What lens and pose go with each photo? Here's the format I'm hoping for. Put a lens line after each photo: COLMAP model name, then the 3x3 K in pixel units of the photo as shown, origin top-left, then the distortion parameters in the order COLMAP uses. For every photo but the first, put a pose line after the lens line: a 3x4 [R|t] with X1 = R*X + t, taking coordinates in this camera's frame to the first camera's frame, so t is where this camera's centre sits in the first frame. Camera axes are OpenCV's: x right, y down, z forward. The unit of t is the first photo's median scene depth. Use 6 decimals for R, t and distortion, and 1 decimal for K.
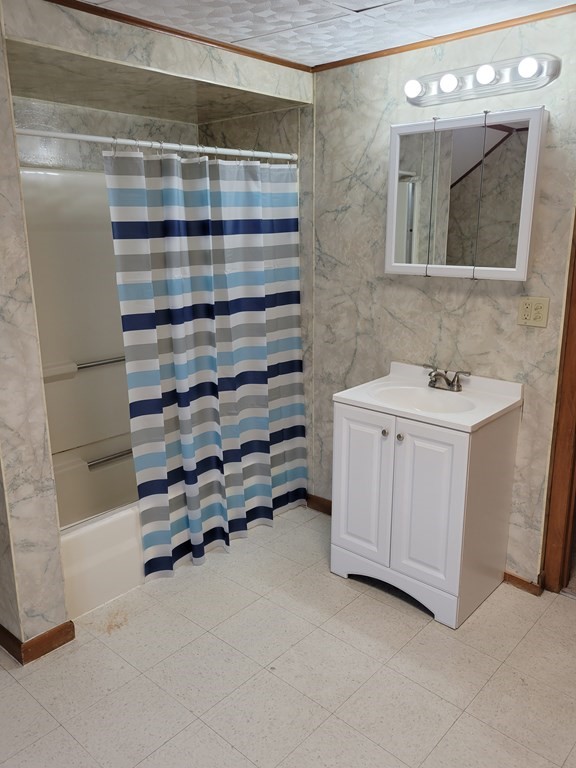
lens RADIAL K [[613.6, 0, 288.0], [0, 613.6, 384.0], [0, 0, 1]] dist [0.038698, -0.013614]
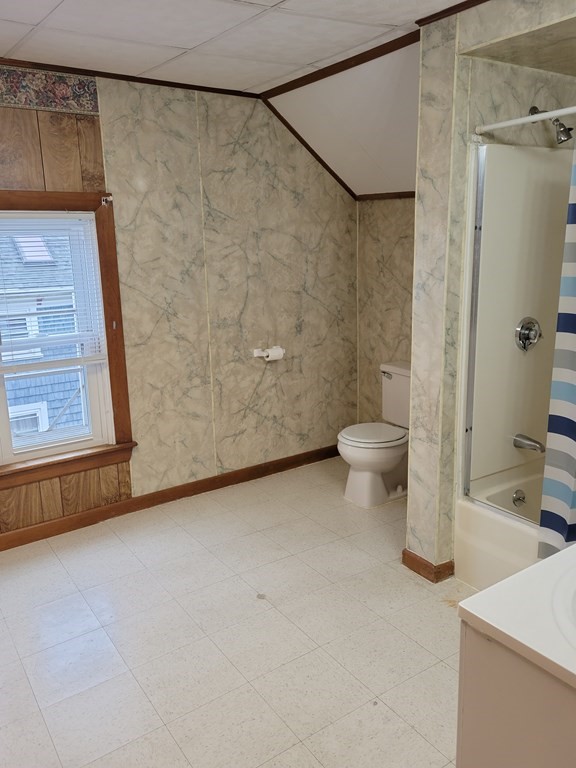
lens RADIAL K [[613.6, 0, 288.0], [0, 613.6, 384.0], [0, 0, 1]] dist [0.038698, -0.013614]
pose [[0.229378, -0.212618, 0.949831, -1.063954], [0.265317, 0.952554, 0.149155, -0.043336], [-0.936479, 0.217794, 0.274906, 0.655132]]
